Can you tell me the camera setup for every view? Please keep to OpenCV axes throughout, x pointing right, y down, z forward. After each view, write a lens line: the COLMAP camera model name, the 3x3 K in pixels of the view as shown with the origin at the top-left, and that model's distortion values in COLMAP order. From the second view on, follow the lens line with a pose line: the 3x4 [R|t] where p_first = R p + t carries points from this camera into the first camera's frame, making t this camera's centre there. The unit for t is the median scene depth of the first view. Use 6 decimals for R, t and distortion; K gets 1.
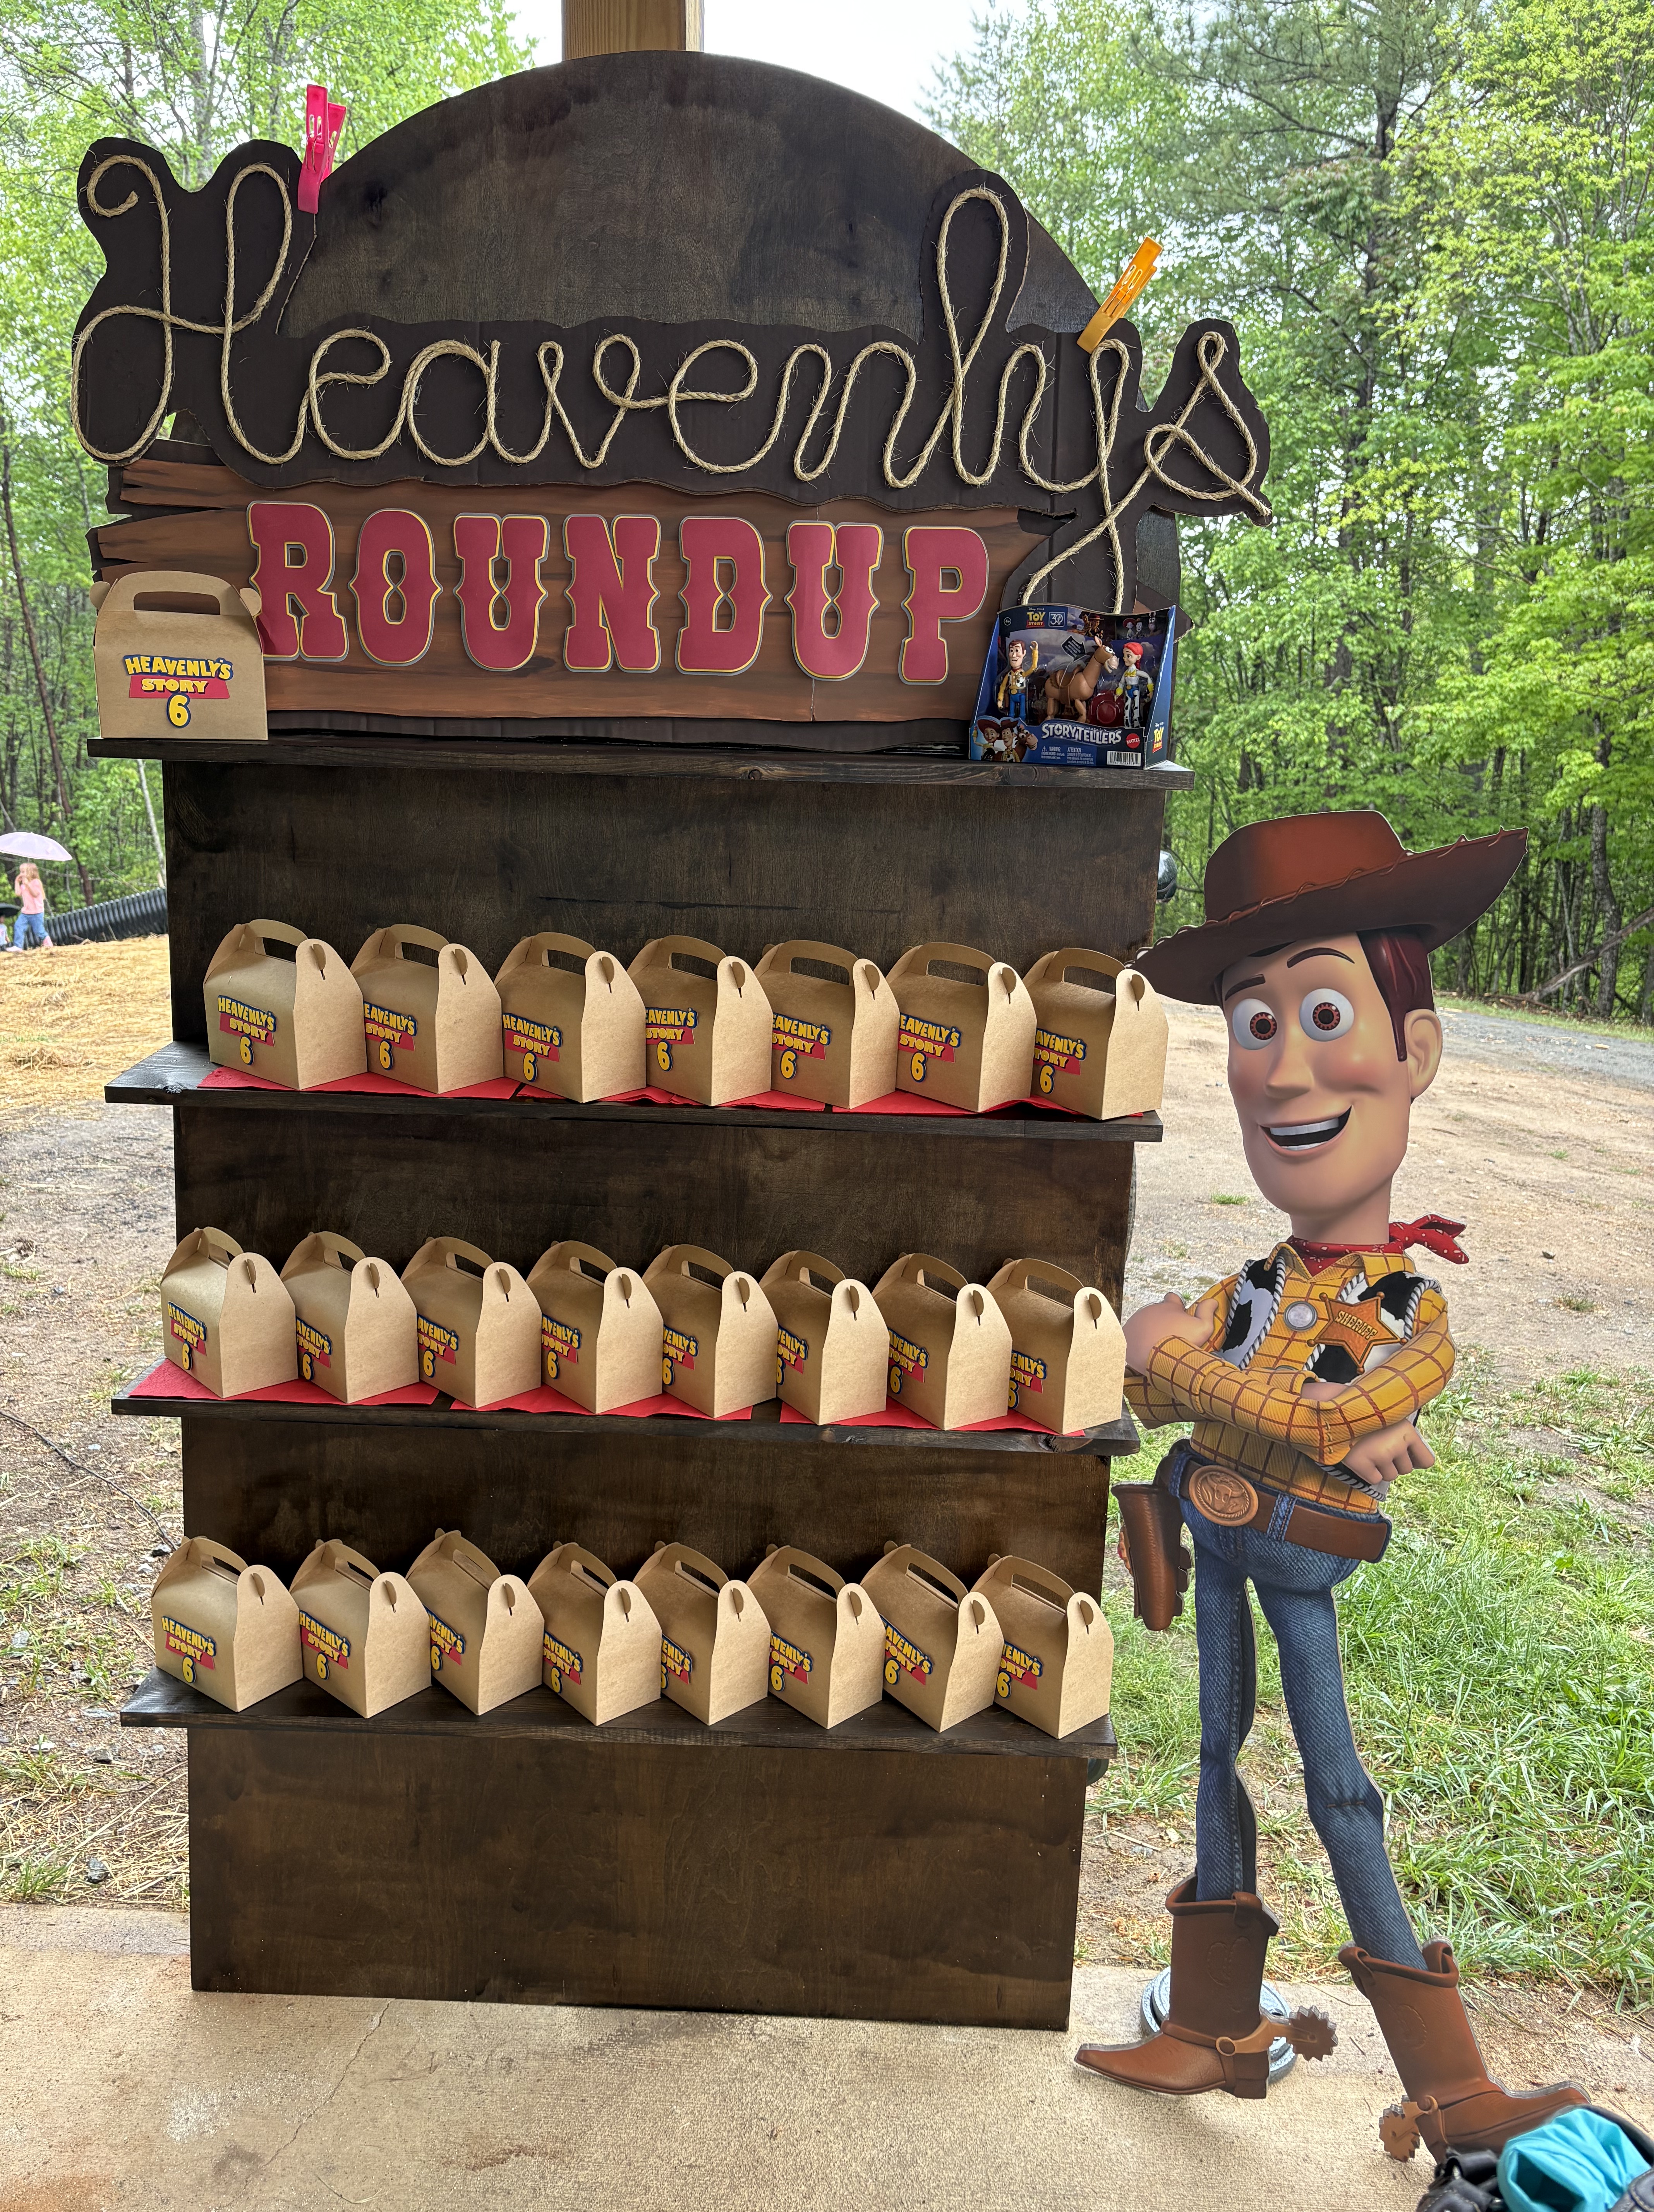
lens RADIAL K [[1689.2, 0, 820.5], [0, 1689.2, 1105.9], [0, 0, 1]] dist [0.033636, -0.021127]
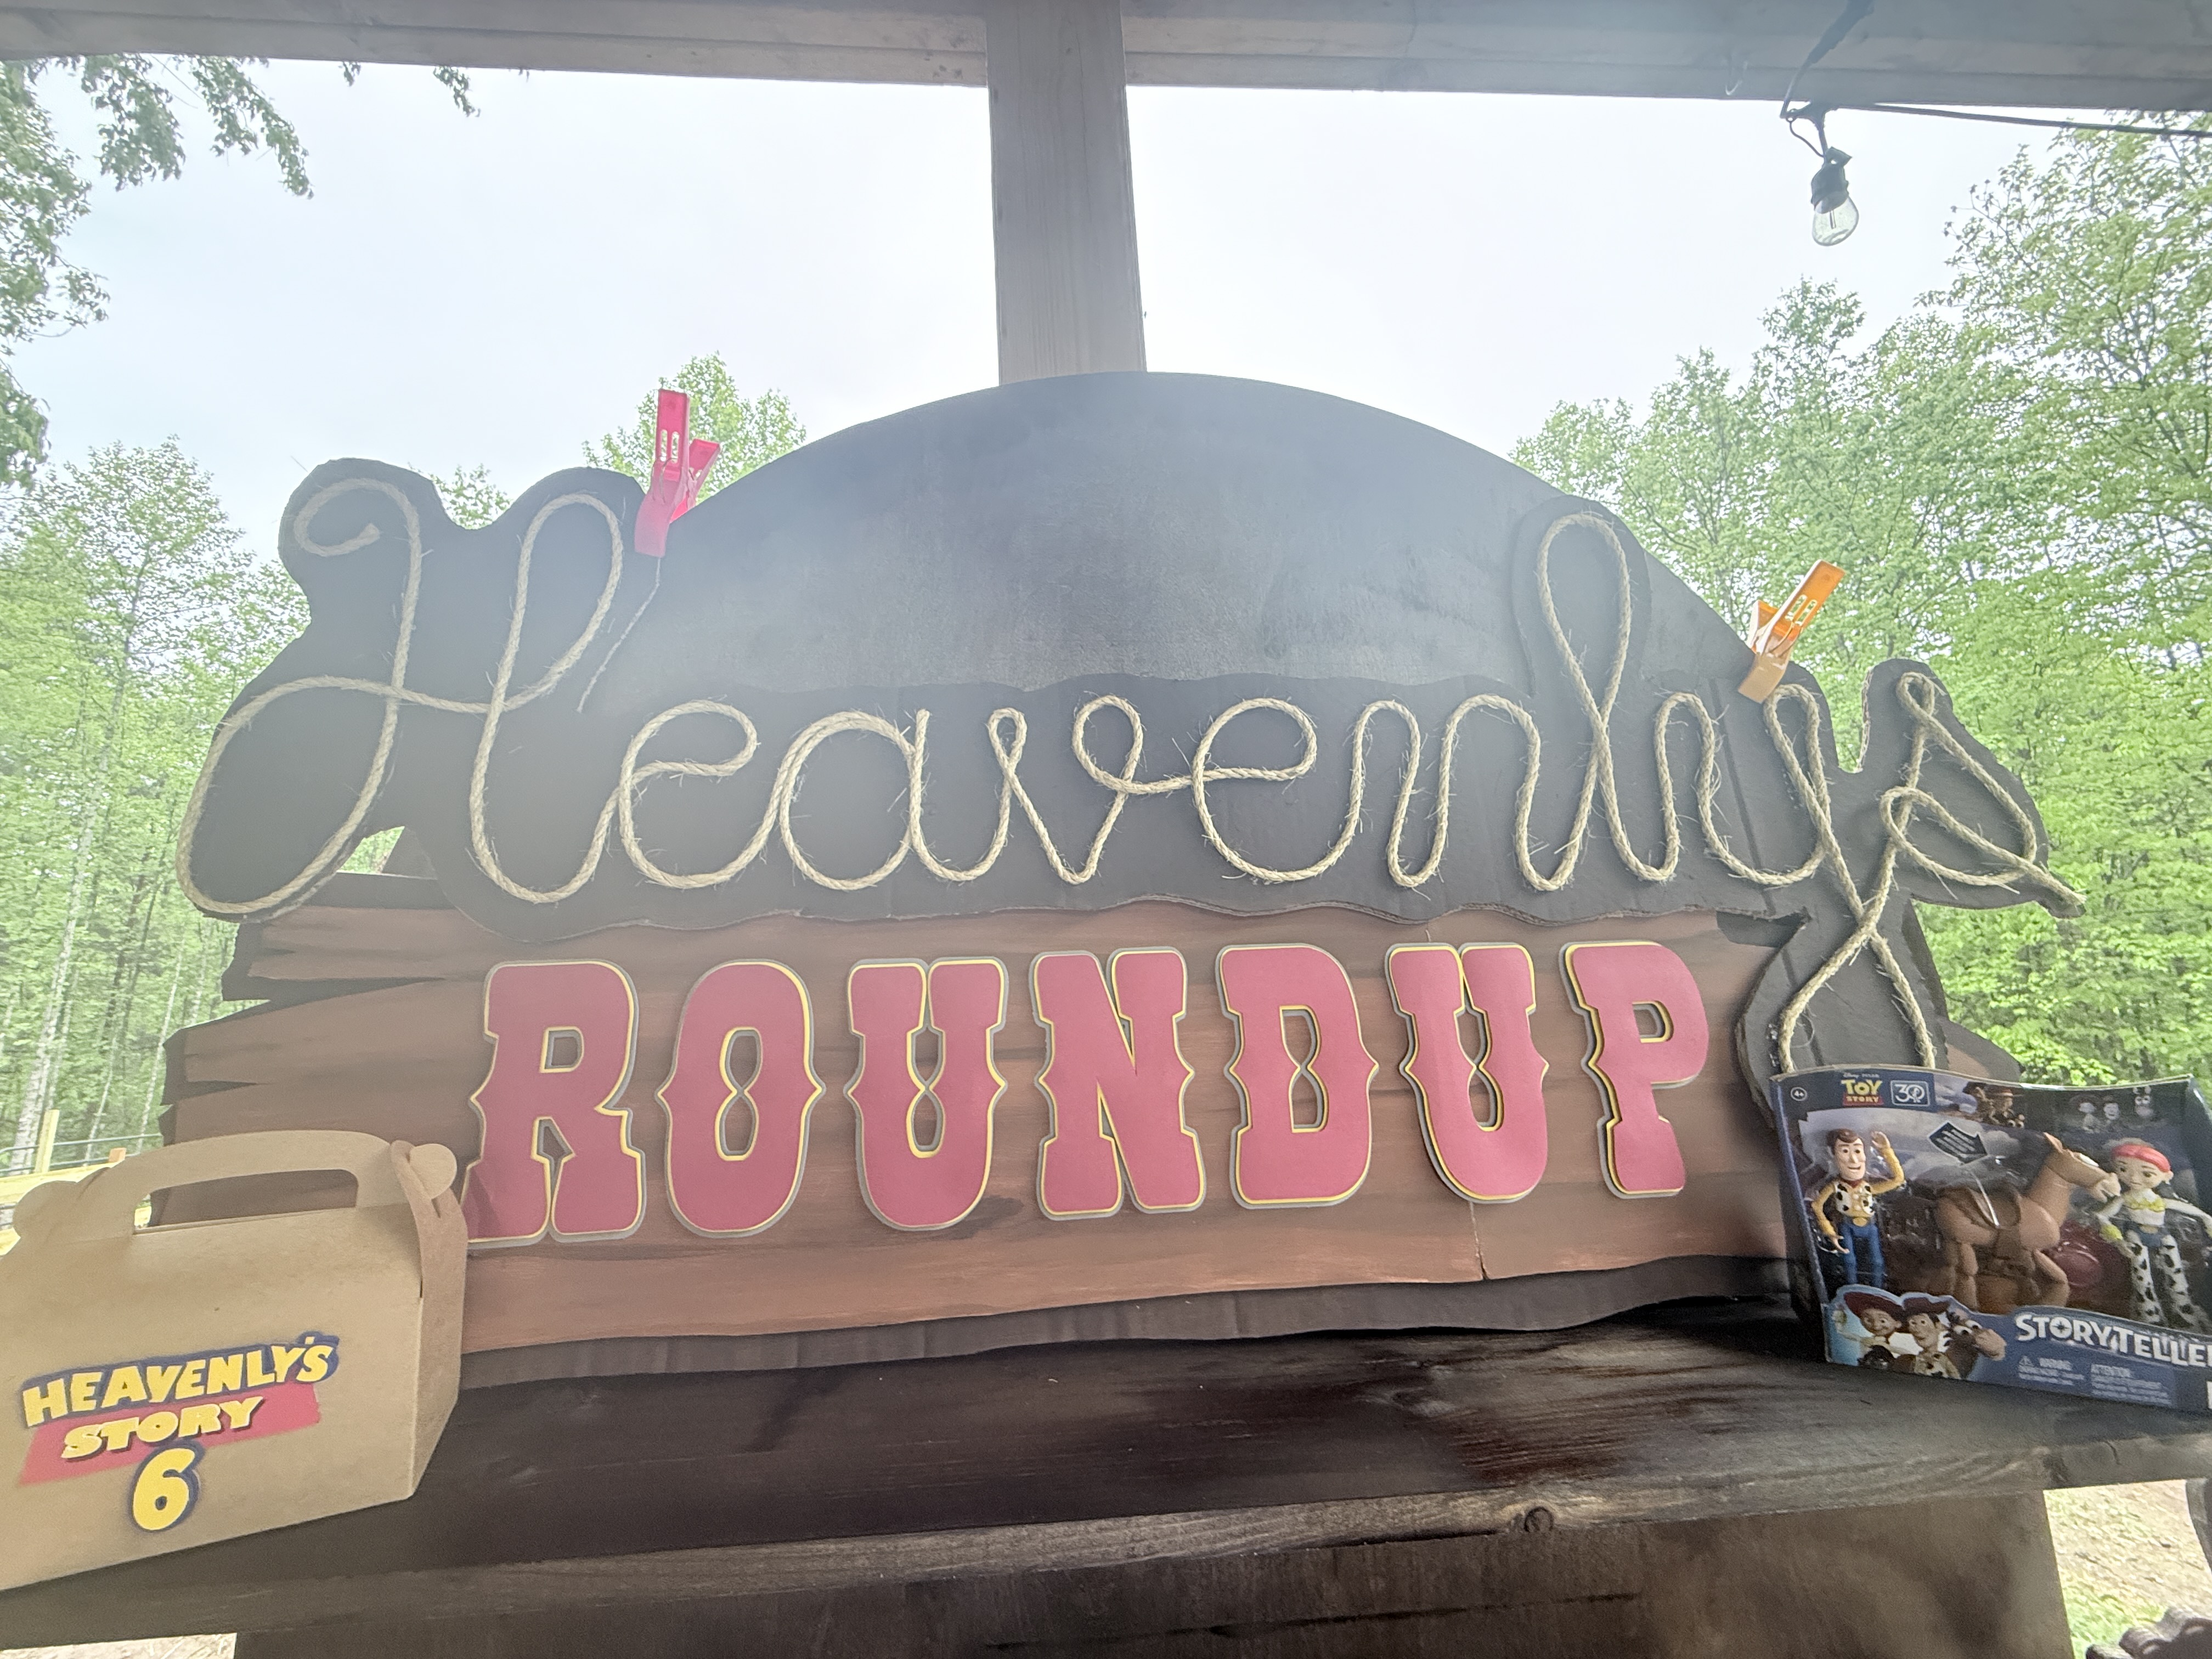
lens RADIAL K [[889.1, 0, 1106.4], [0, 889.1, 827.5], [0, 0, 1]] dist [-0.002860, 0.000285]
pose [[0.992098, -0.038439, 0.119429, -0.163559], [0.080892, 0.923611, -0.374699, -0.271892], [-0.095902, 0.381400, 0.919422, 0.691998]]
